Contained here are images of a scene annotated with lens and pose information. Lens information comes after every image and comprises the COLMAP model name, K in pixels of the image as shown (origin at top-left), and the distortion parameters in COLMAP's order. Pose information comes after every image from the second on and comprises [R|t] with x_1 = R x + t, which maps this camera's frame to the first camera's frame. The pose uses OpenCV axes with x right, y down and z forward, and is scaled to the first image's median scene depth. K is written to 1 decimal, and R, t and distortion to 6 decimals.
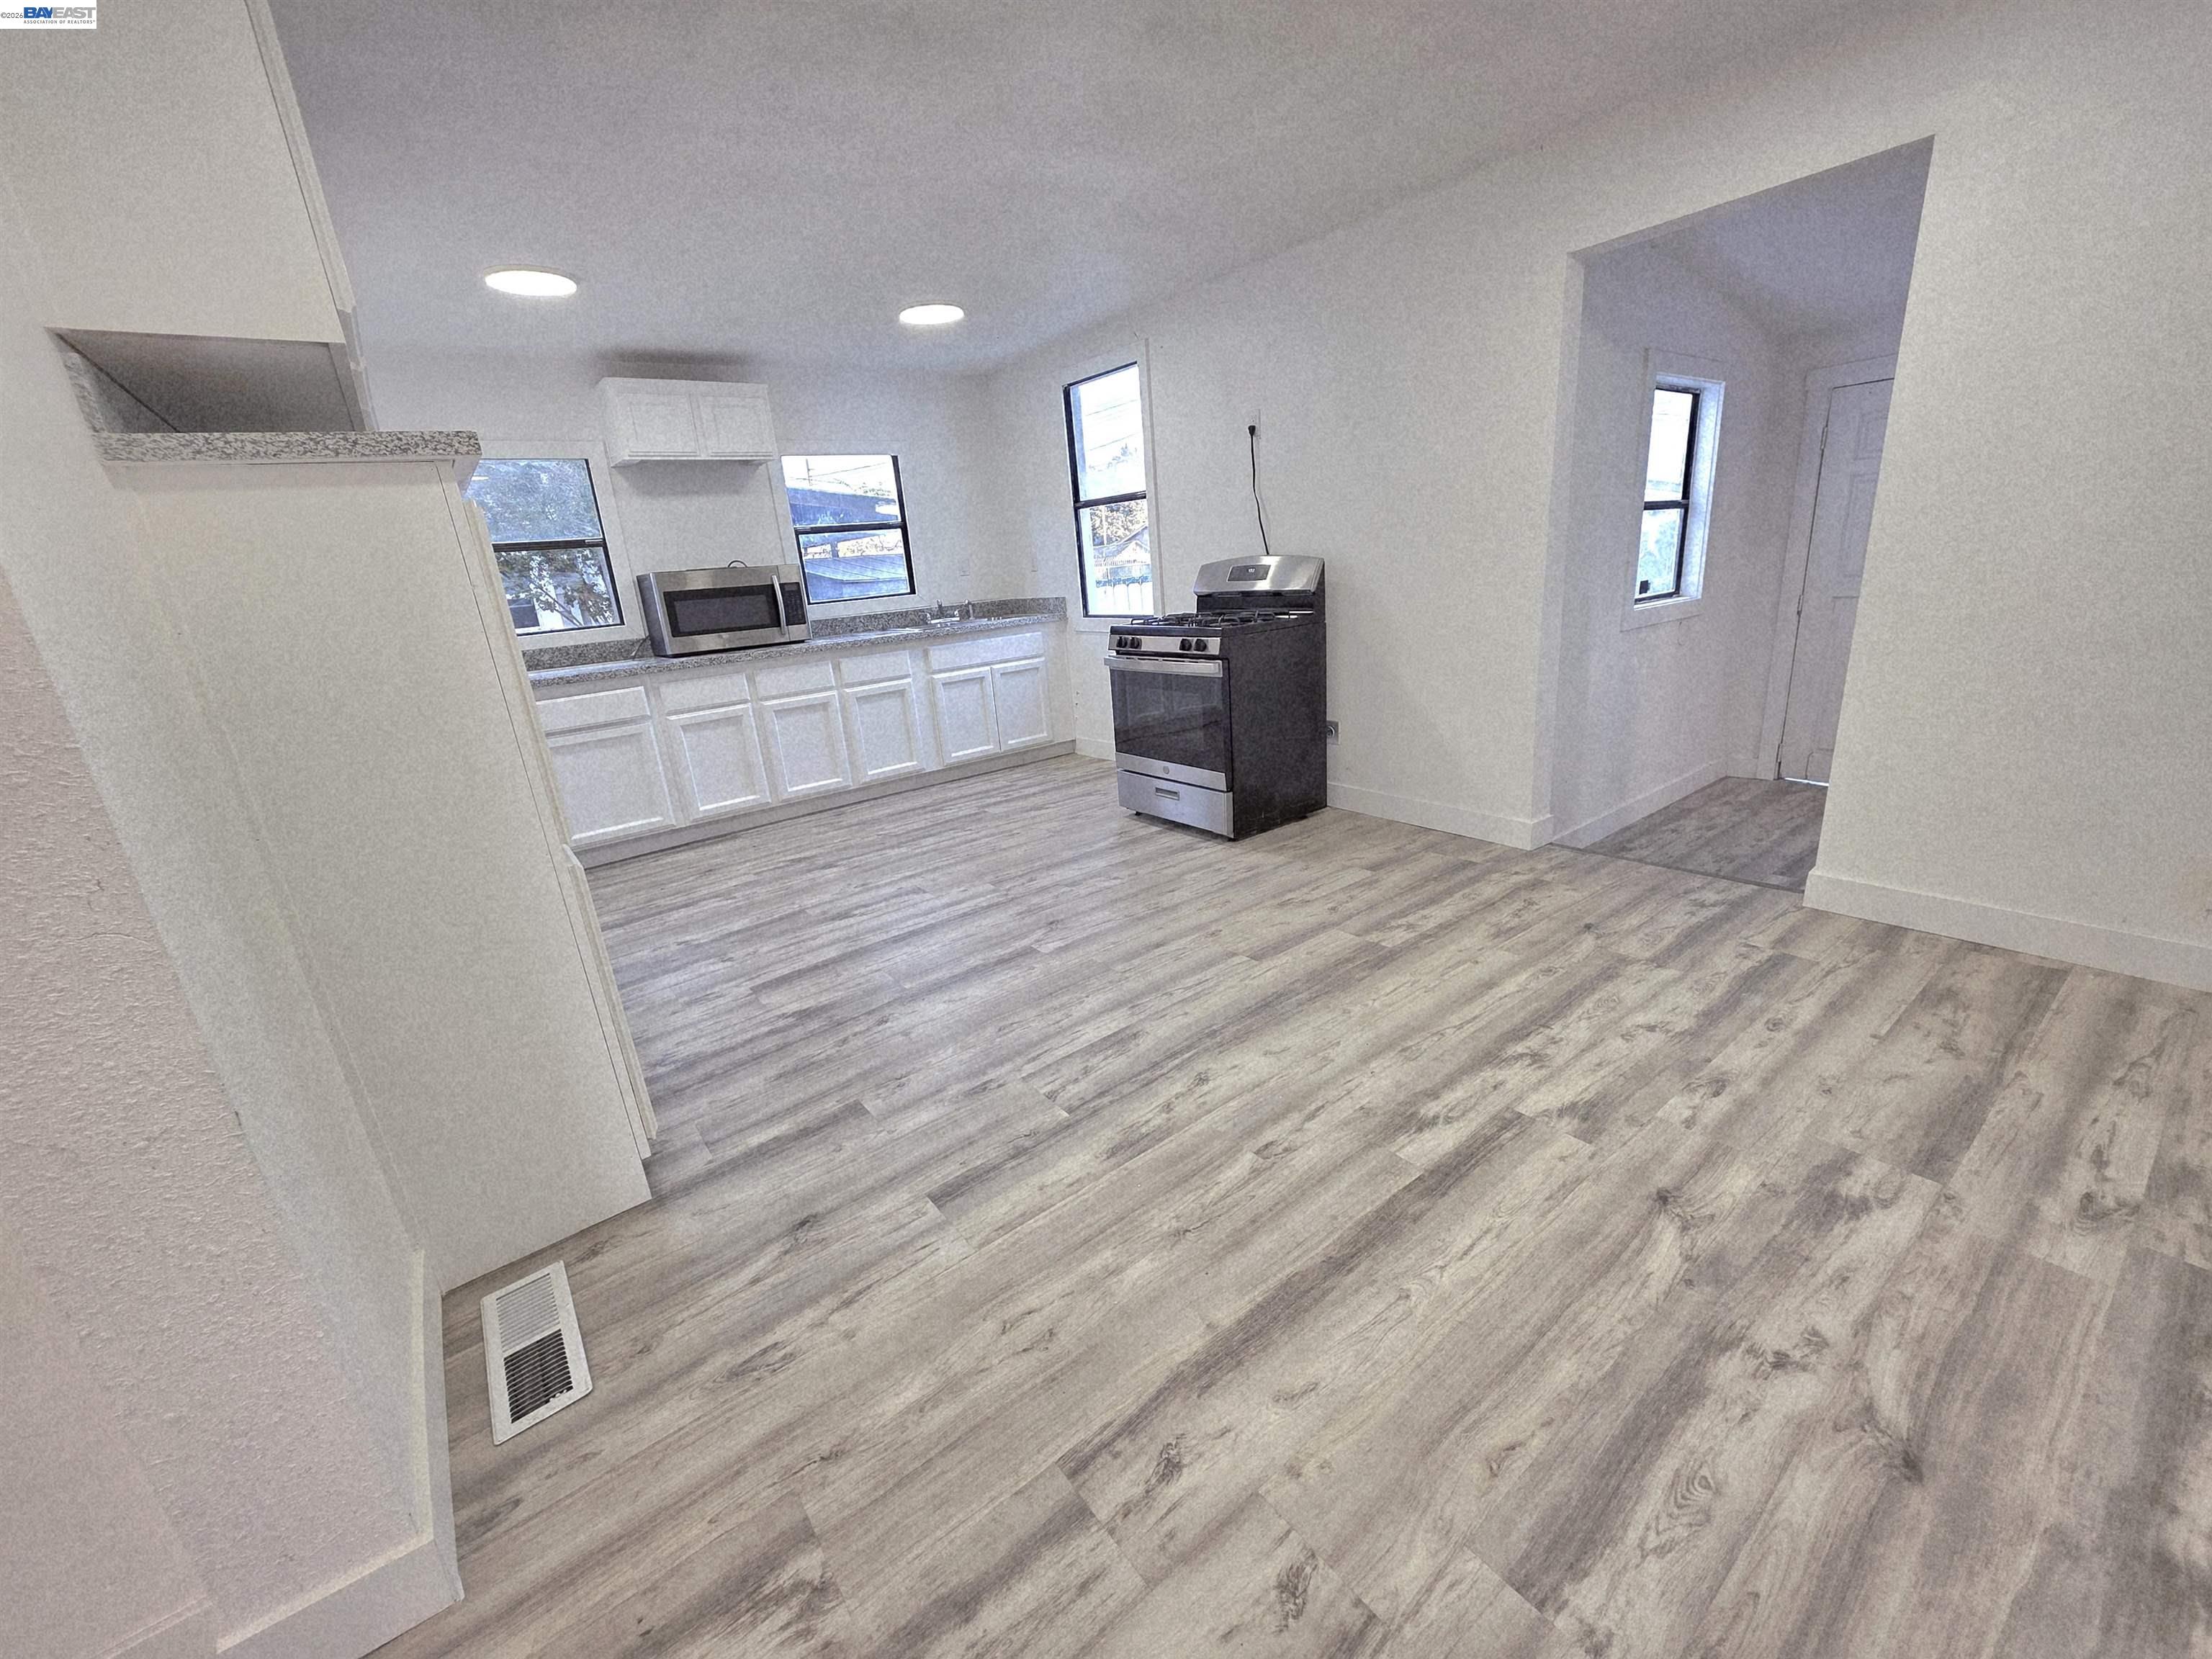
lens RADIAL K [[885.2, 0, 1106.5], [0, 885.2, 837.1], [0, 0, 1]] dist [0.003820, 0.000669]
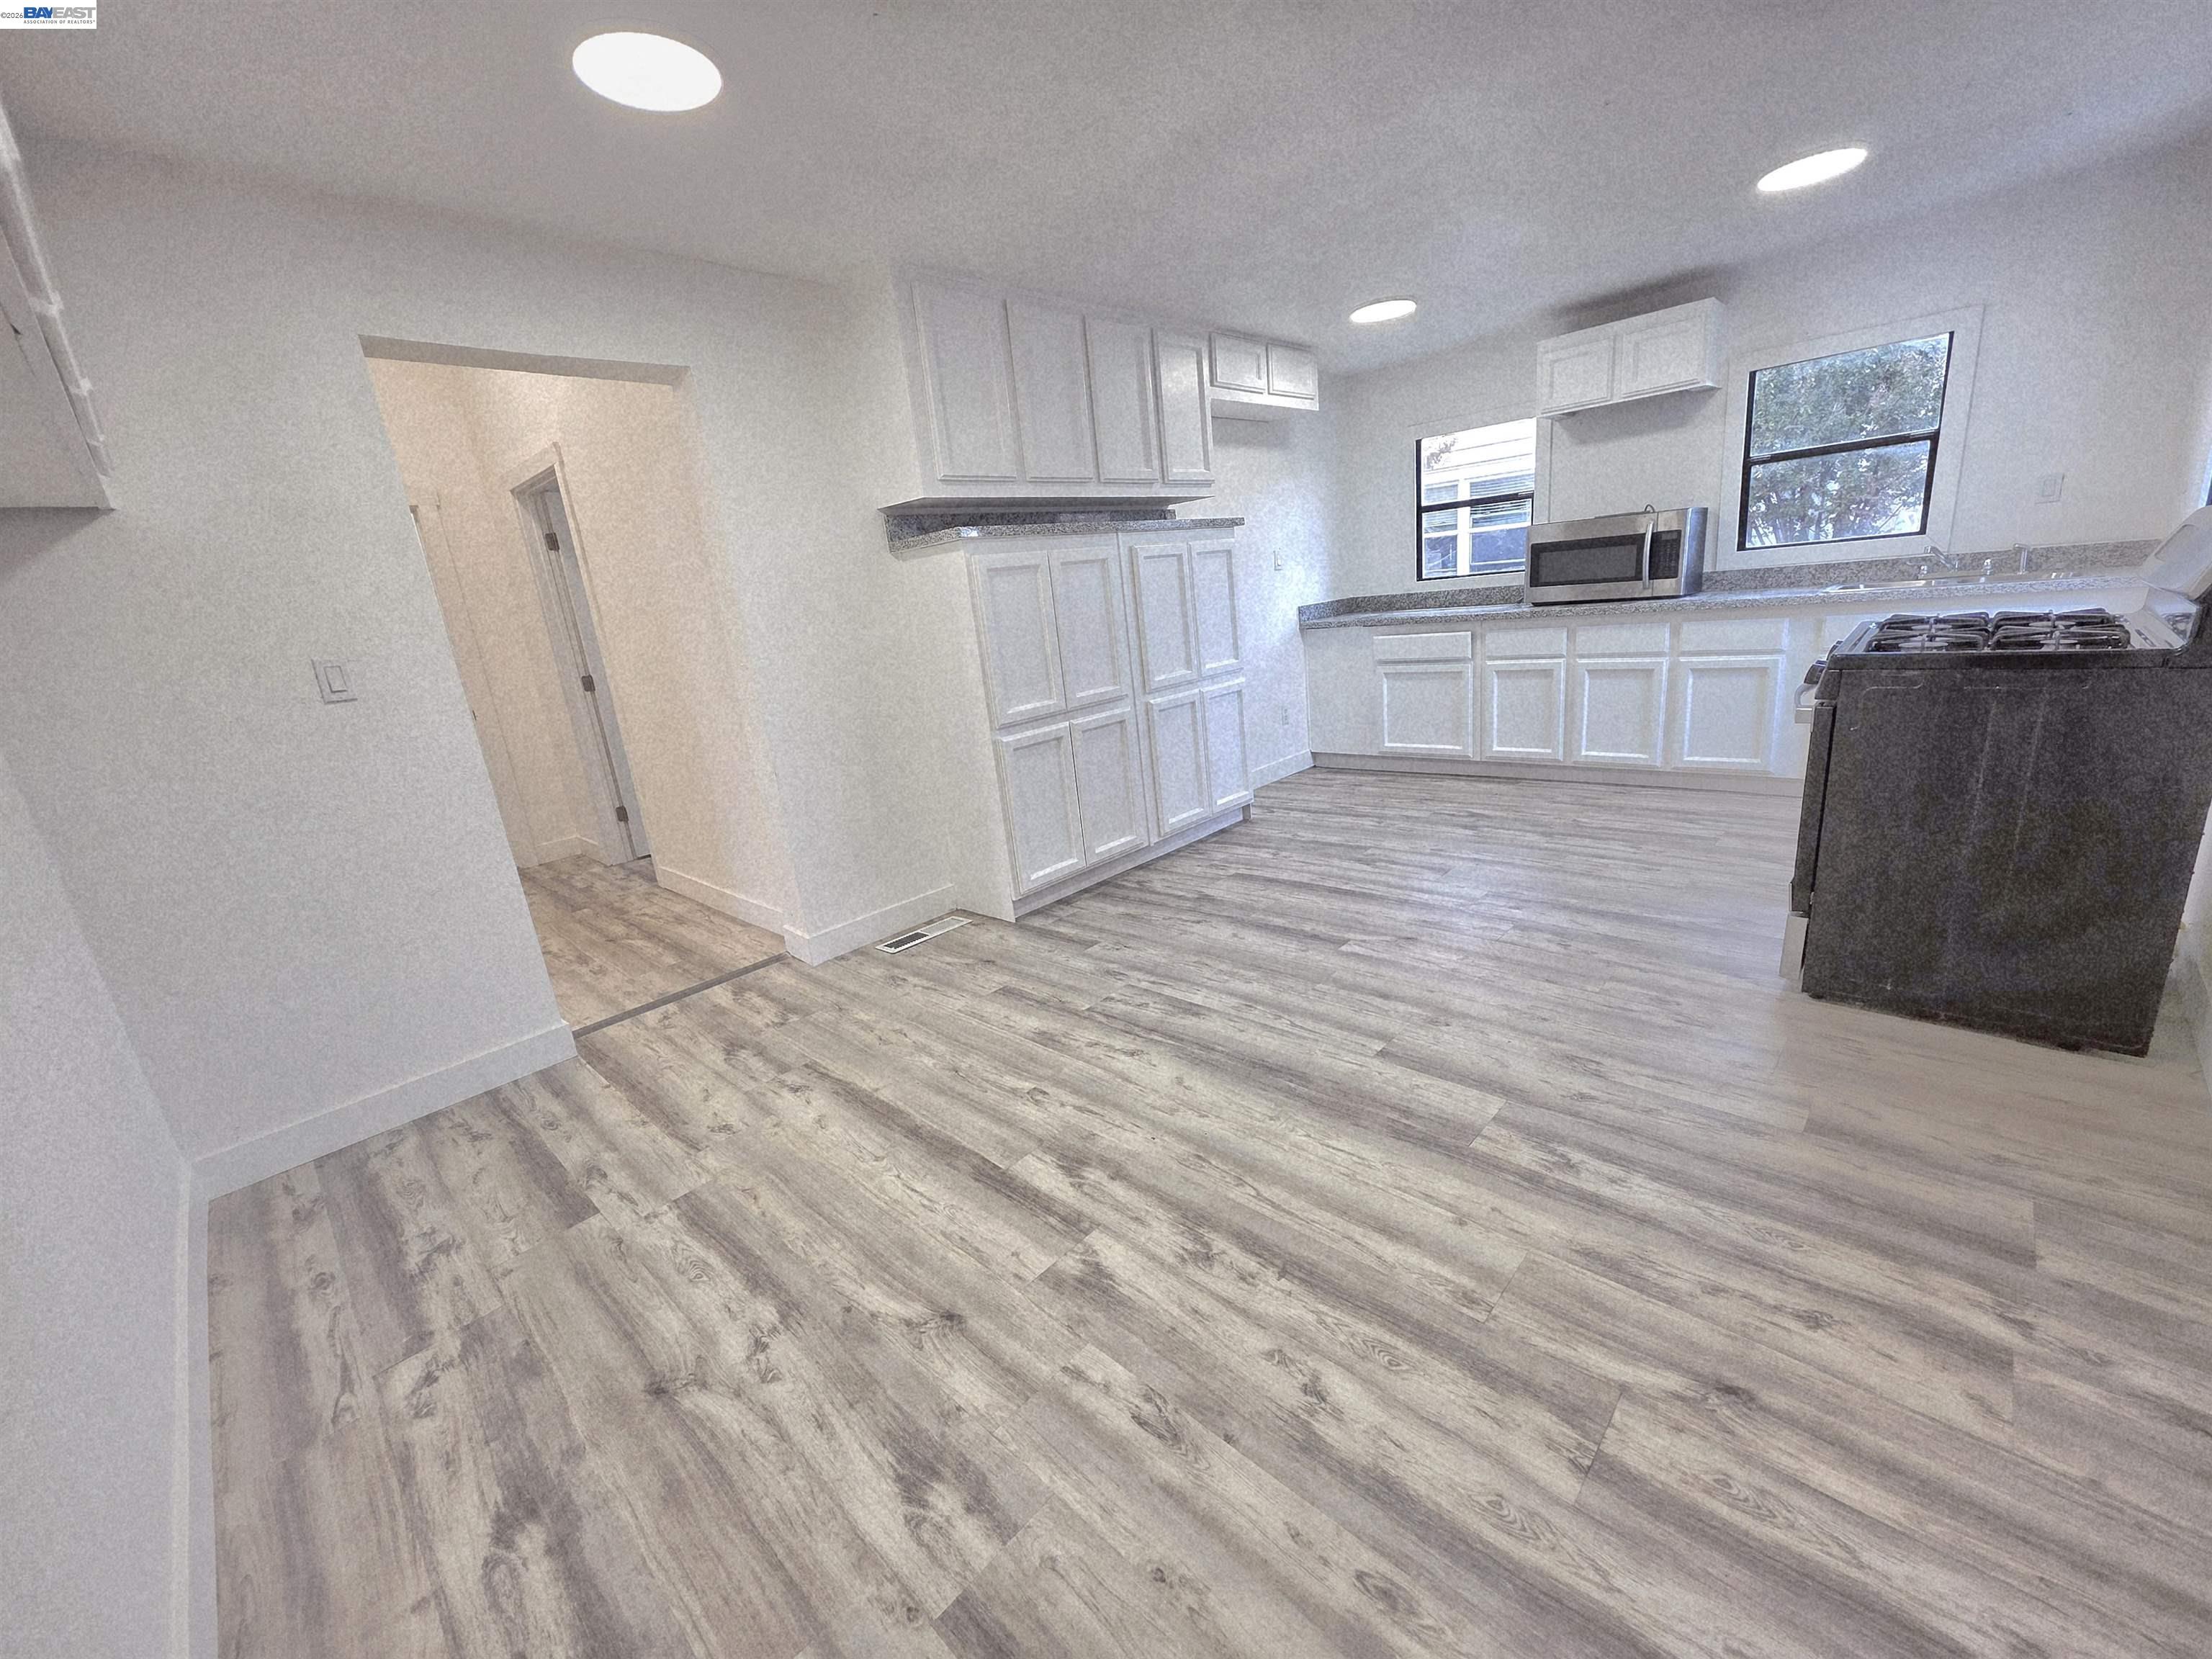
lens RADIAL K [[885.2, 0, 1104.2], [0, 885.2, 827.2], [0, 0, 1]] dist [0.003820, 0.000669]
pose [[0.158135, 0.320134, -0.934081, 0.973208], [-0.210309, 0.935198, 0.284913, -0.286902], [0.964761, 0.151391, 0.215214, 0.609189]]
